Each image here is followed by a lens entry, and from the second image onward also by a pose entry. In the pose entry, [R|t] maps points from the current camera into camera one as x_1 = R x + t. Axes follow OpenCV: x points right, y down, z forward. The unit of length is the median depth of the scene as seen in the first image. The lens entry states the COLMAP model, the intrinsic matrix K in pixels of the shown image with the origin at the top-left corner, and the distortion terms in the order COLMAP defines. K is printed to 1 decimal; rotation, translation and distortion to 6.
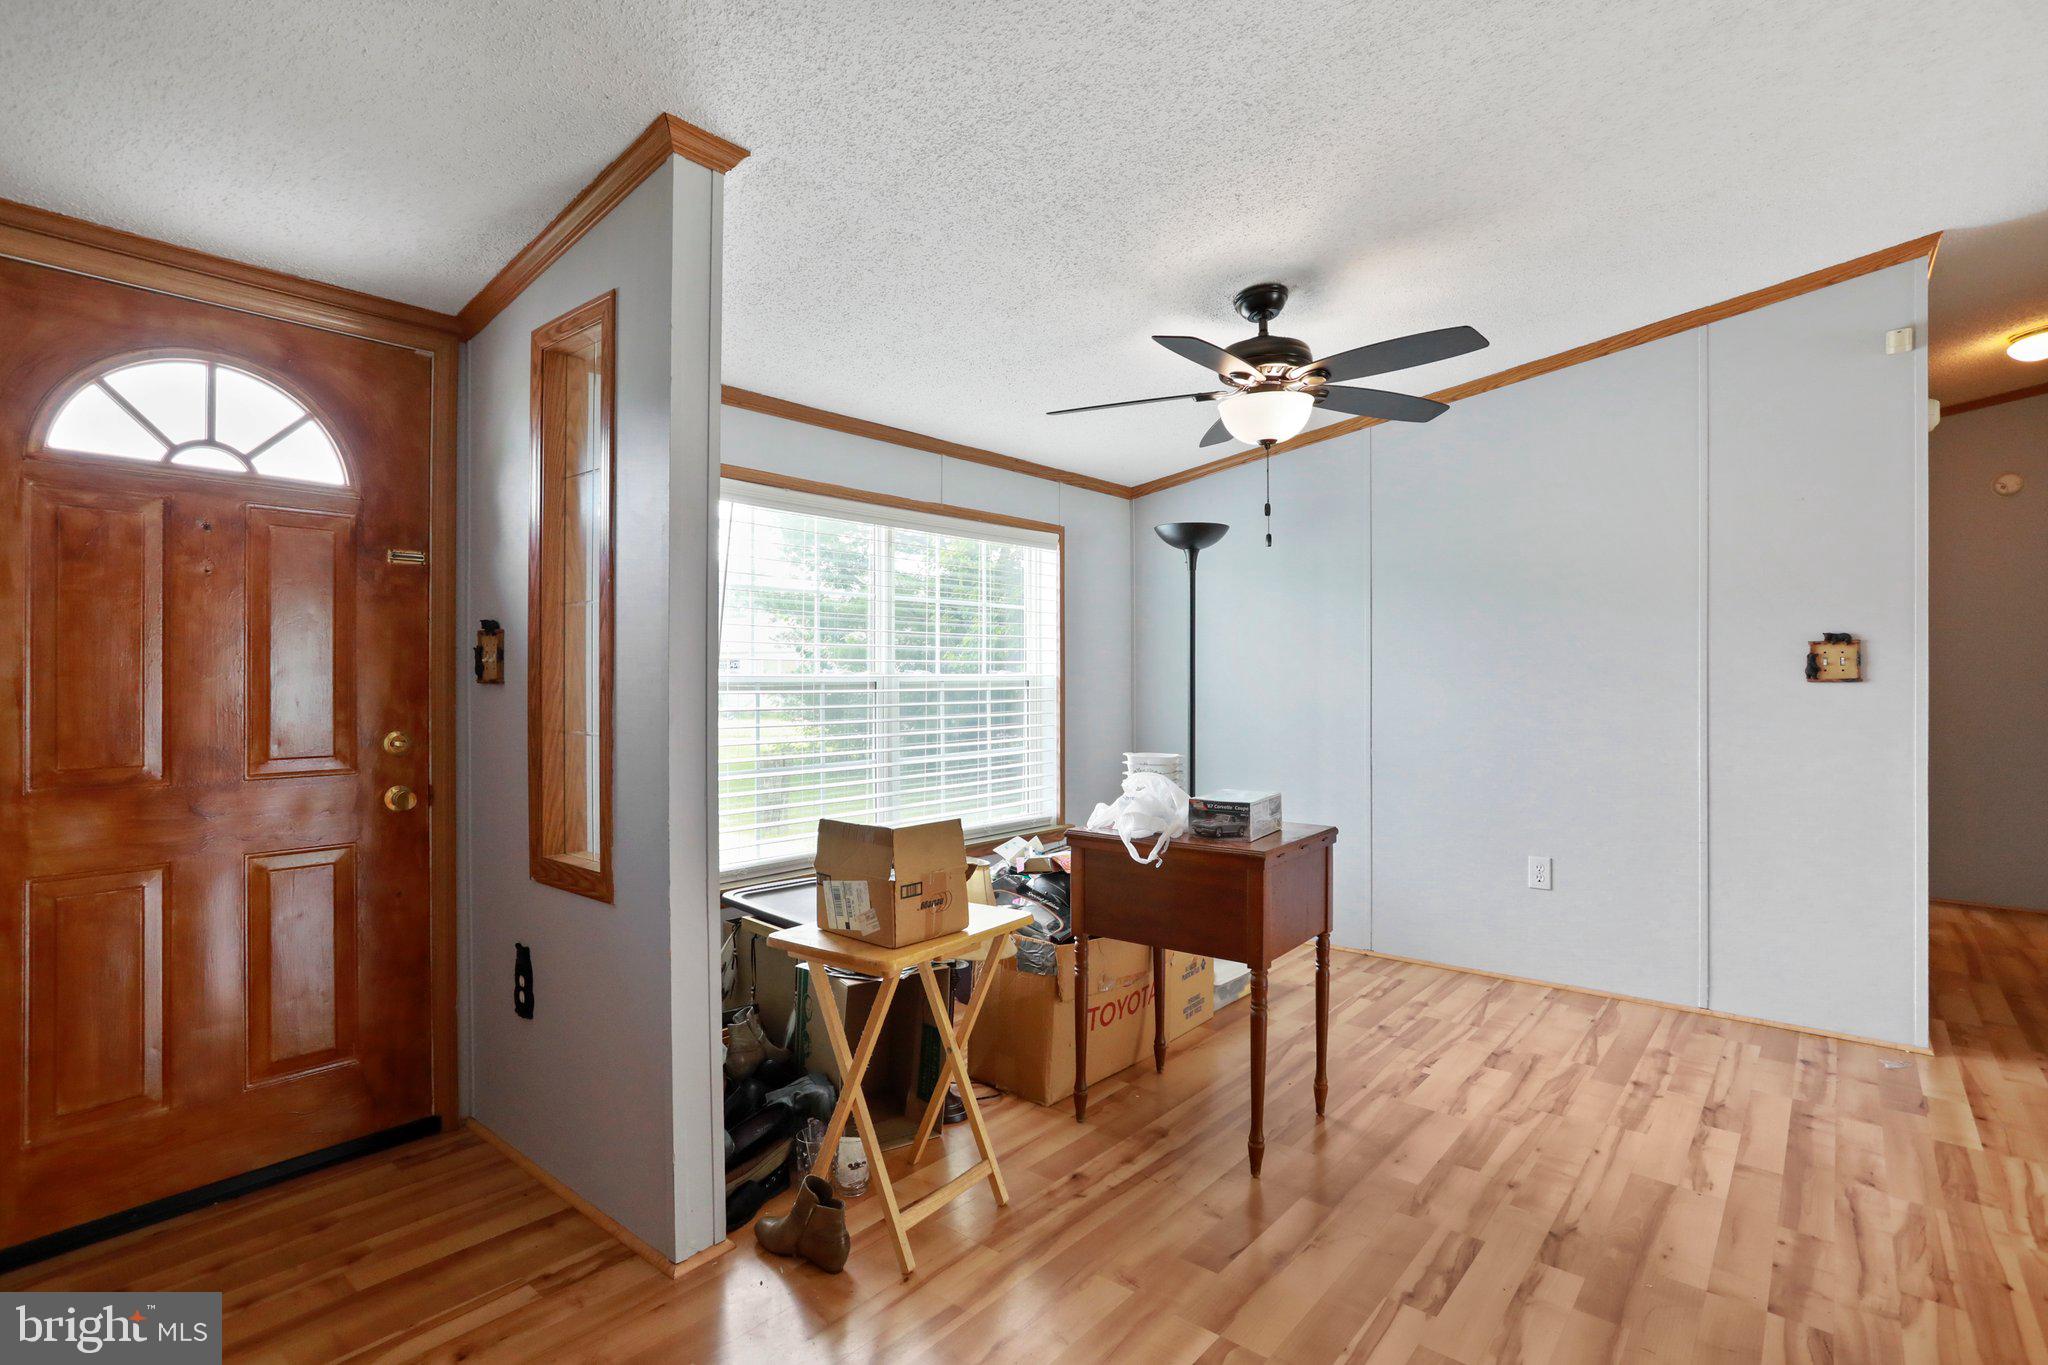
lens RADIAL K [[994.8, 0, 1037.9], [0, 994.8, 667.0], [0, 0, 1]] dist [-0.046850, 0.019156]
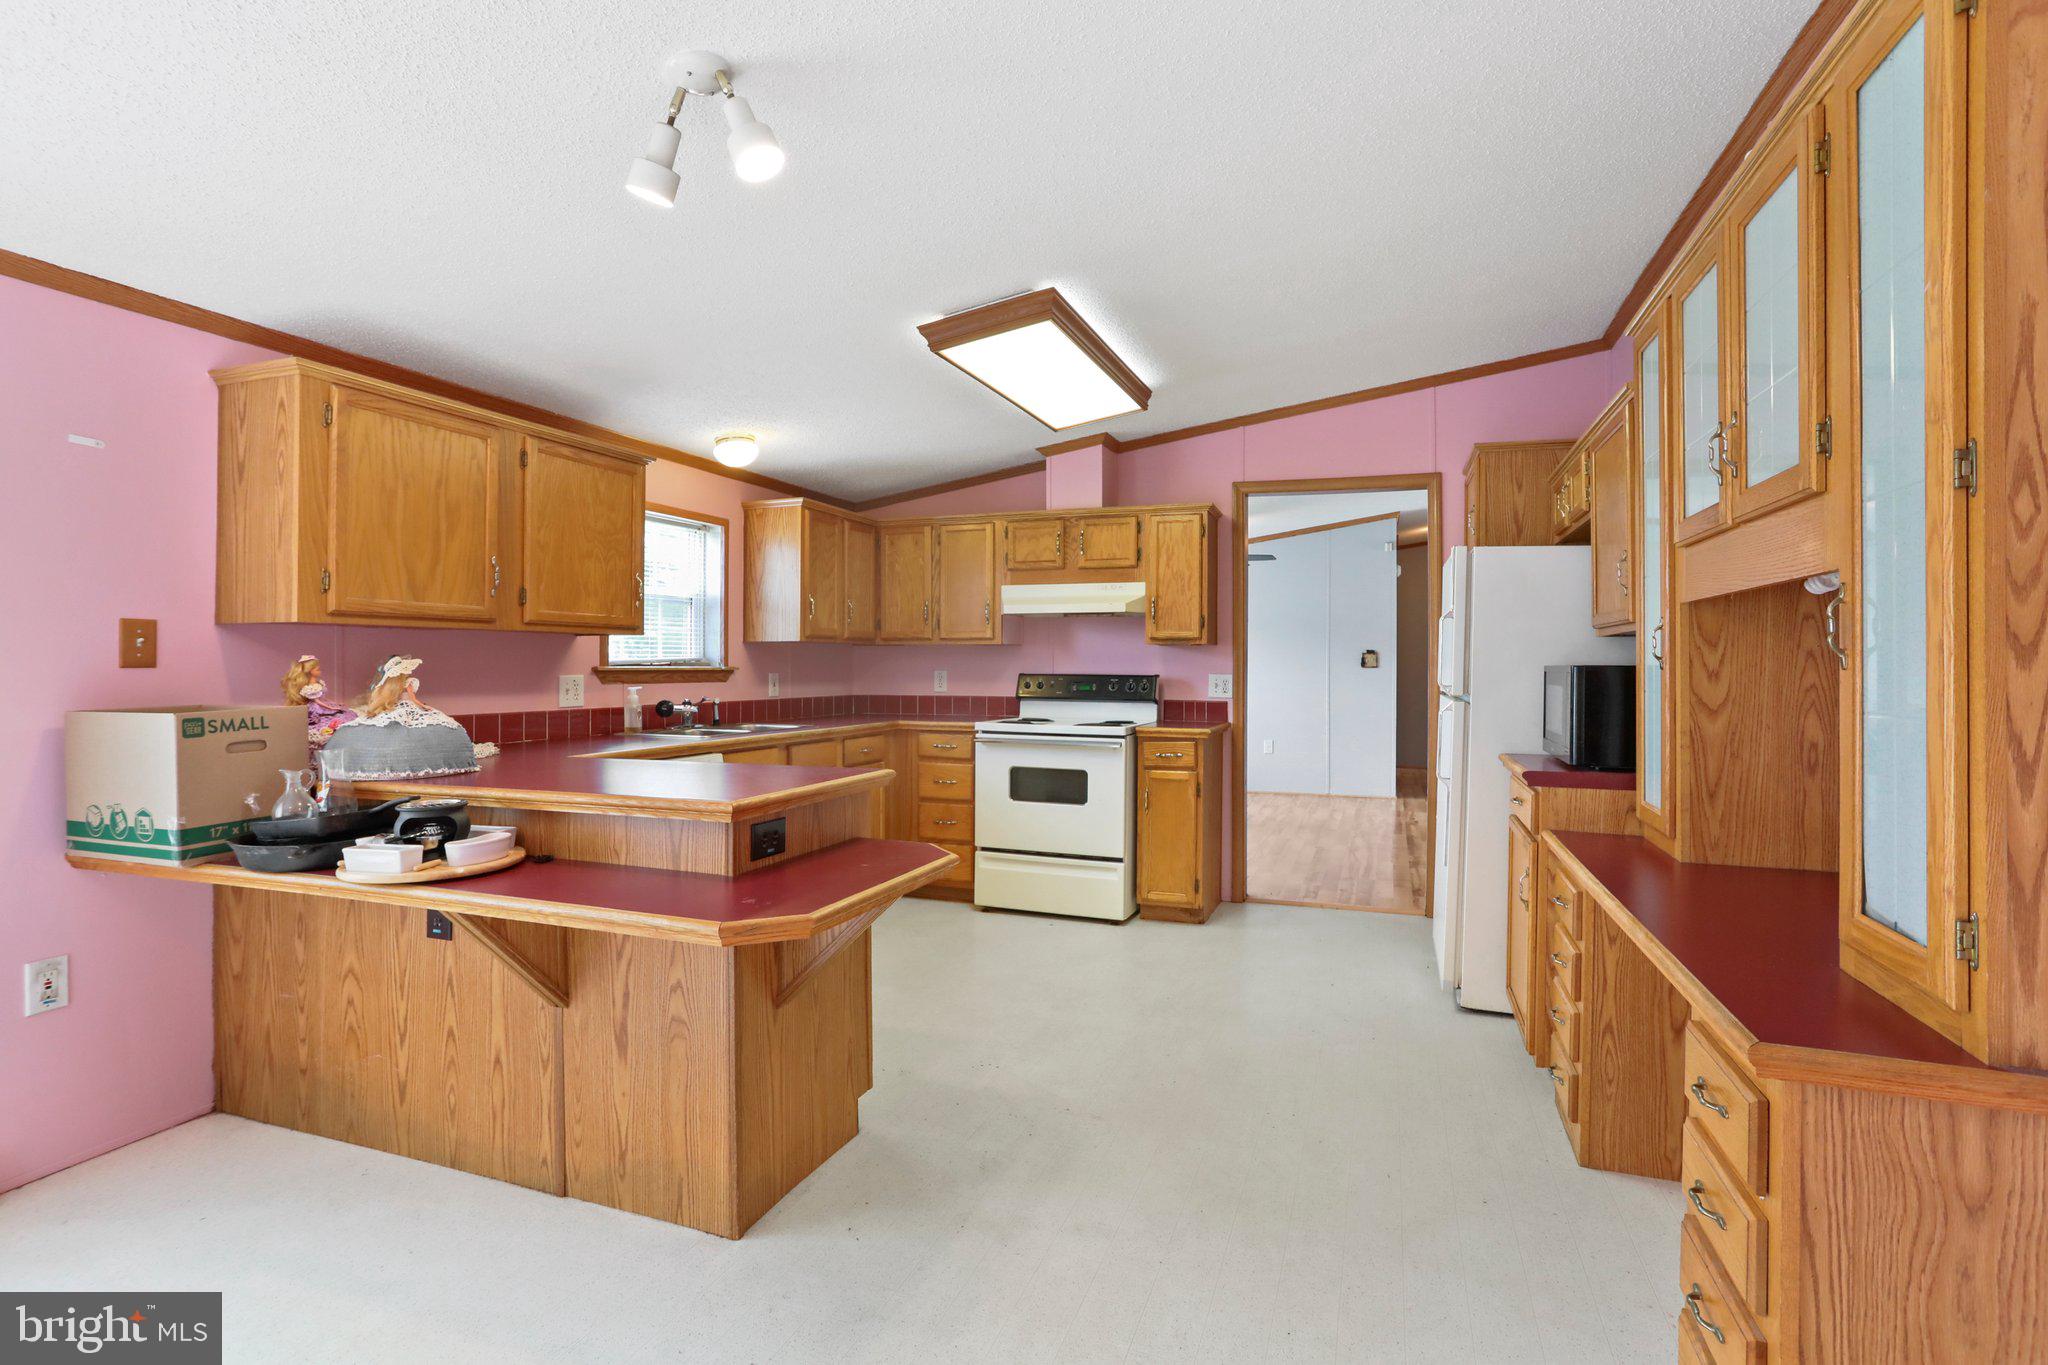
lens RADIAL K [[994.8, 0, 1020.9], [0, 994.8, 662.5], [0, 0, 1]] dist [-0.046850, 0.019156]
pose [[0.945230, 0.005454, 0.326359, -1.020738], [-0.006018, 0.999982, 0.000721, 0.003907], [-0.326349, -0.002645, 0.945246, -1.320093]]
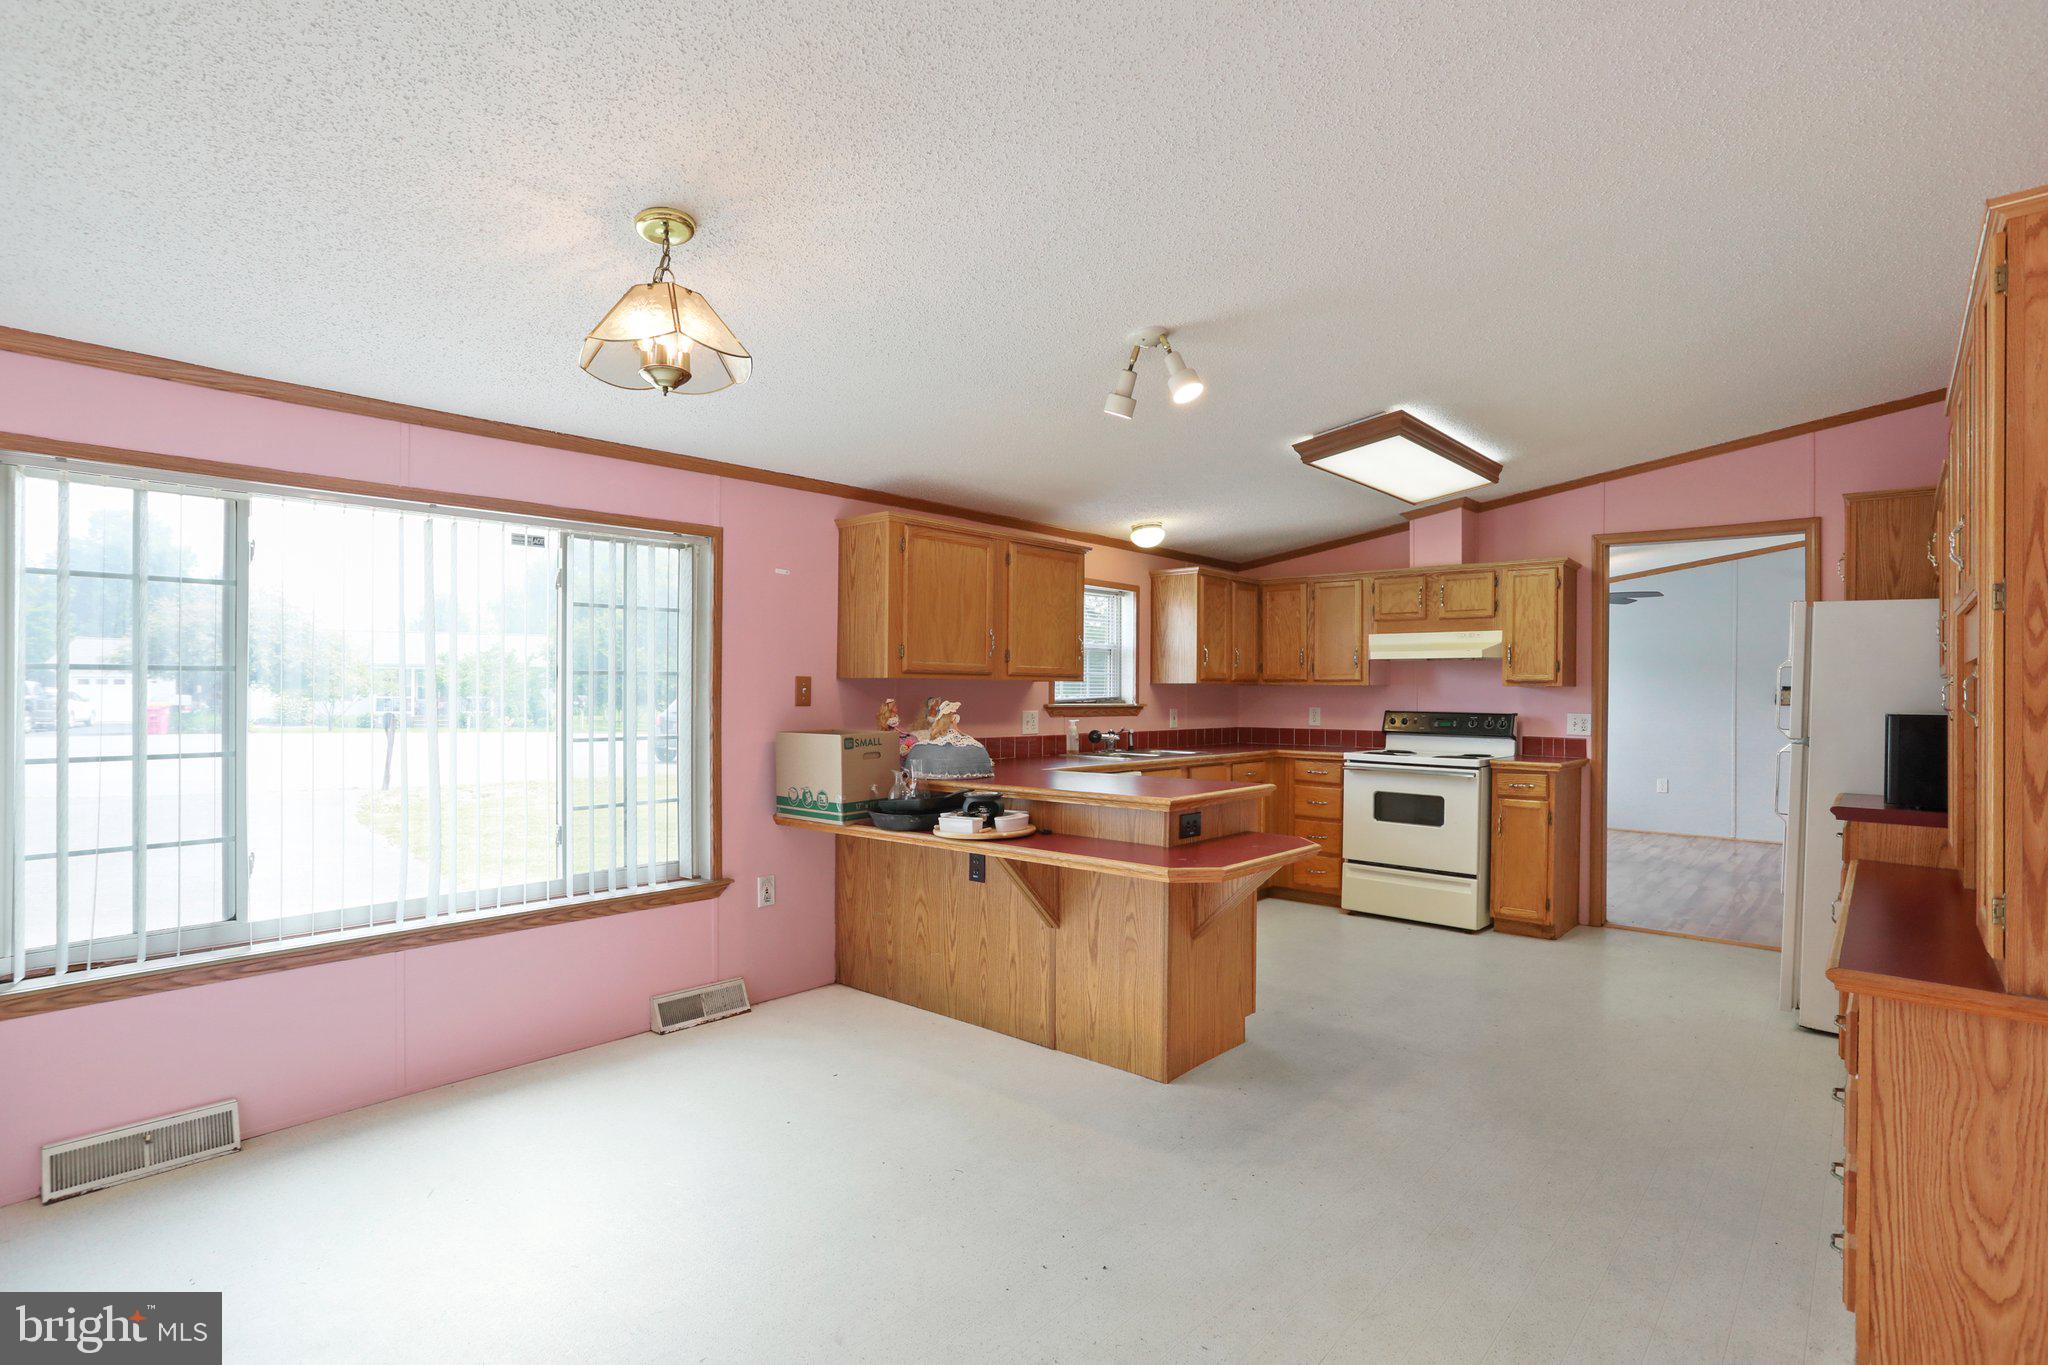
lens RADIAL K [[994.8, 0, 1027.1], [0, 994.8, 688.5], [0, 0, 1]] dist [-0.046850, 0.019156]
pose [[0.999316, 0.009499, -0.035747, -1.095843], [-0.009474, 0.999955, 0.000892, -0.014673], [0.035754, -0.000553, 0.999360, -1.659806]]
